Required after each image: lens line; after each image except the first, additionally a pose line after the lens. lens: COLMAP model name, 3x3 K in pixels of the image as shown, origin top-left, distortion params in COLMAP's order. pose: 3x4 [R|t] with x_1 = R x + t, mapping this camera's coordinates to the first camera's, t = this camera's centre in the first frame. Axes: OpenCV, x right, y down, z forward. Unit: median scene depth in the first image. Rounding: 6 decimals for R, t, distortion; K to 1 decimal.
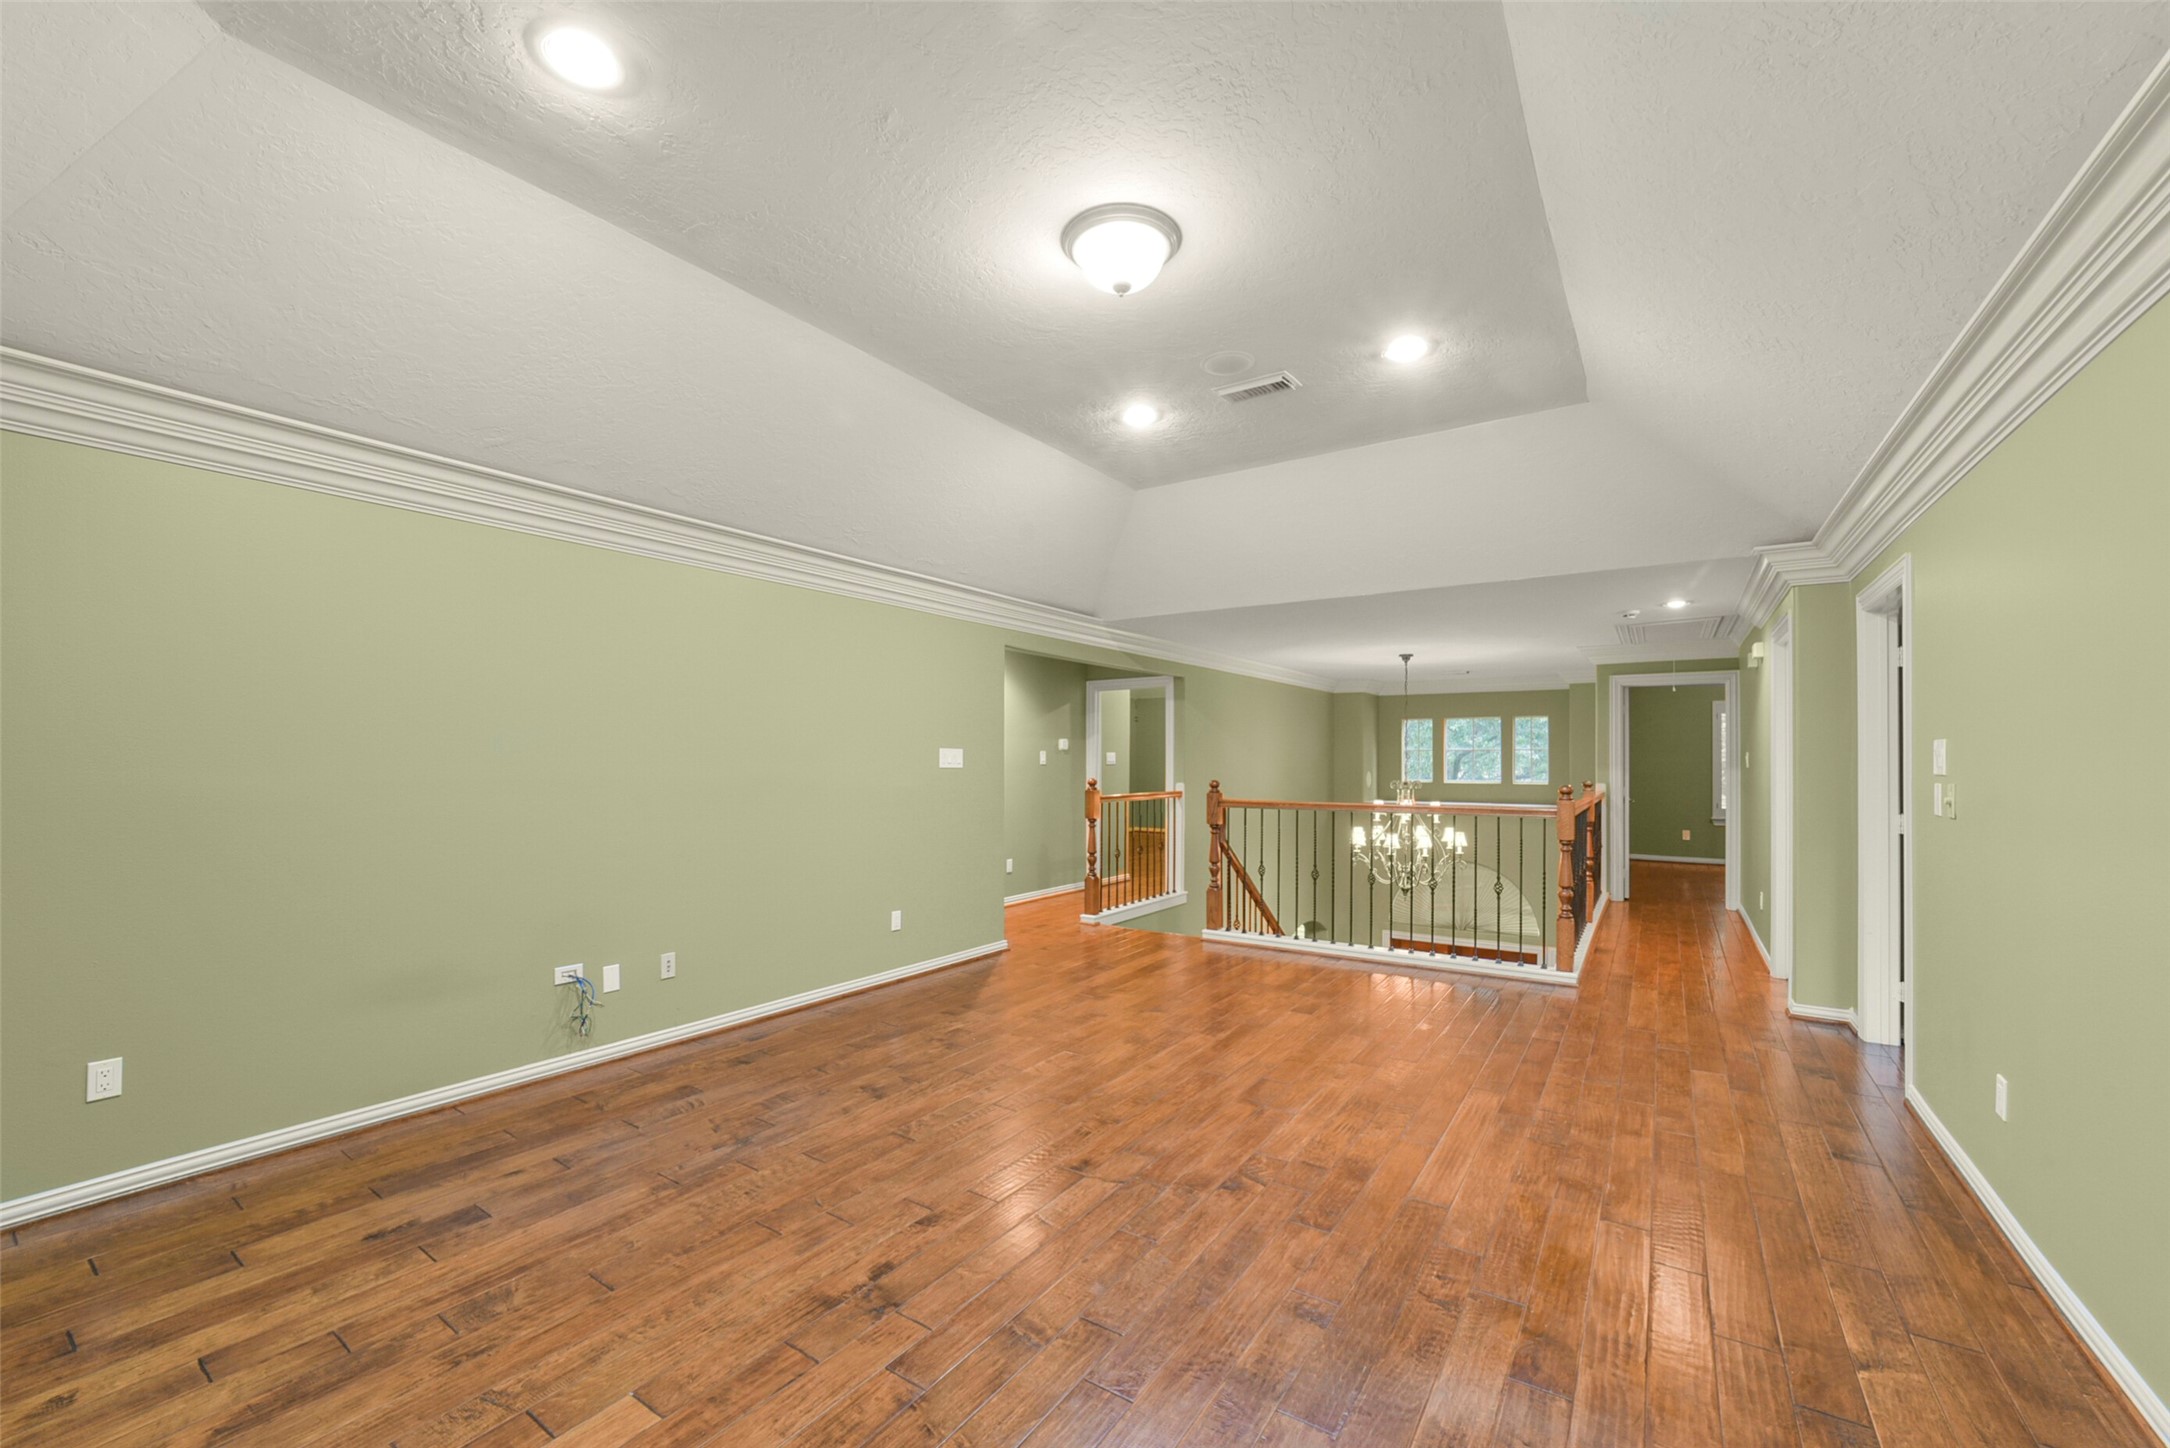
lens RADIAL K [[848.5, 0, 1117.0], [0, 848.5, 765.6], [0, 0, 1]] dist [-0.011887, -0.000114]
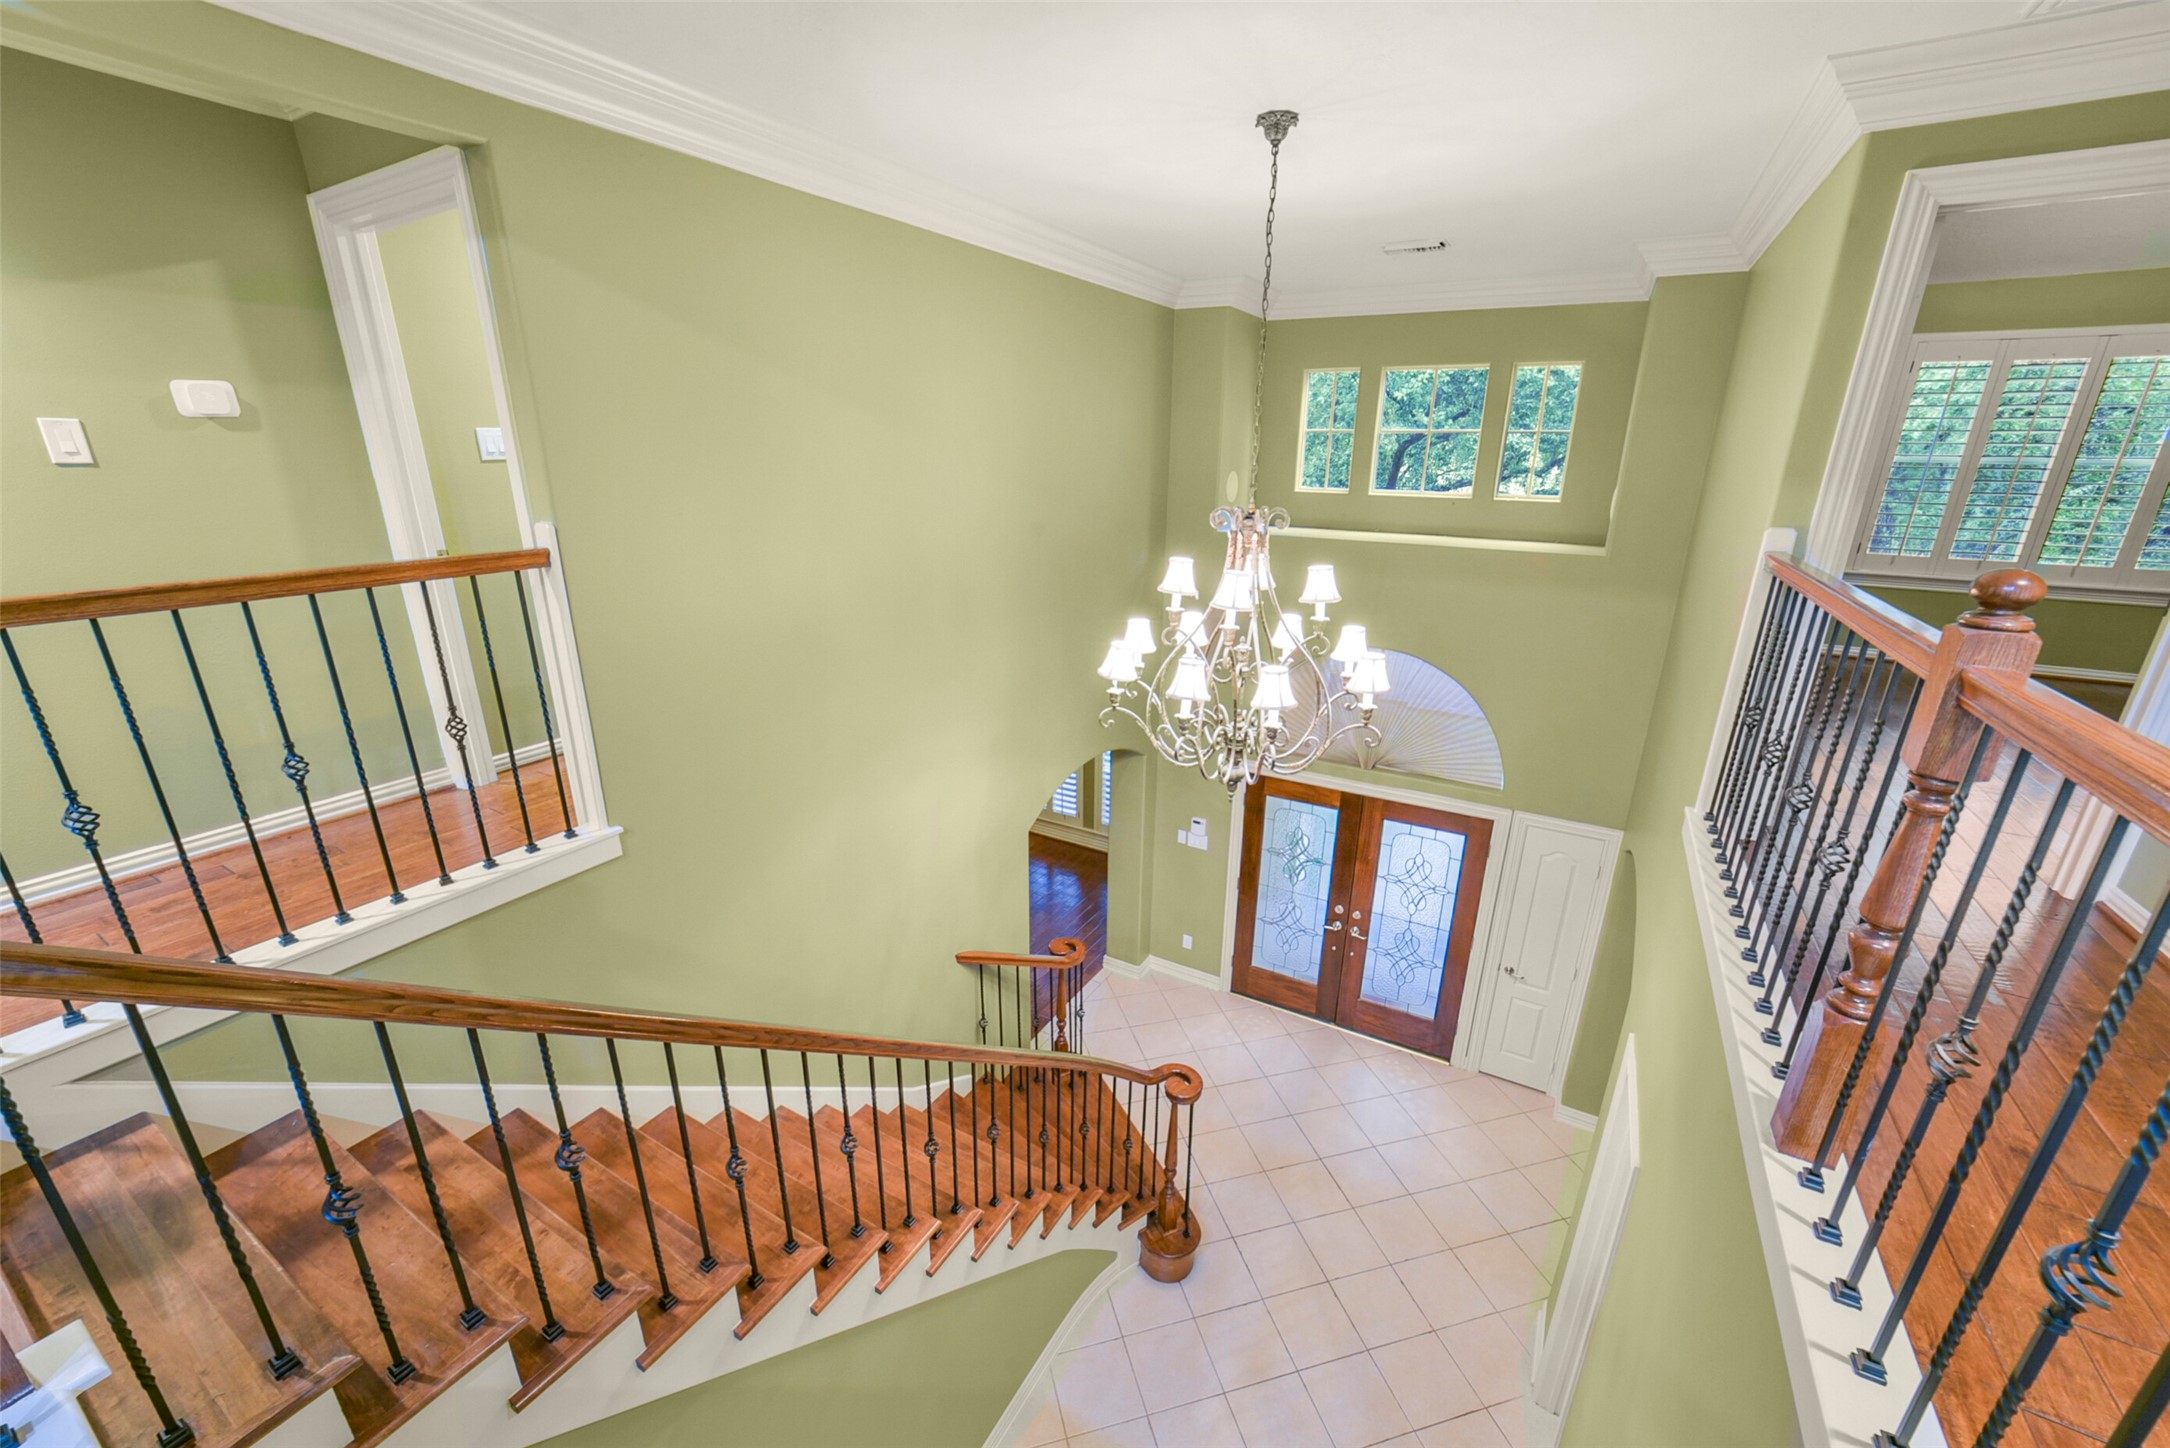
lens RADIAL K [[848.5, 0, 1076.8], [0, 848.5, 739.7], [0, 0, 1]] dist [-0.011887, -0.000114]
pose [[0.999450, -0.005228, 0.032757, 0.251755], [-0.005505, 0.947667, 0.319212, -0.004148], [-0.032712, -0.319217, 0.947117, 0.614952]]
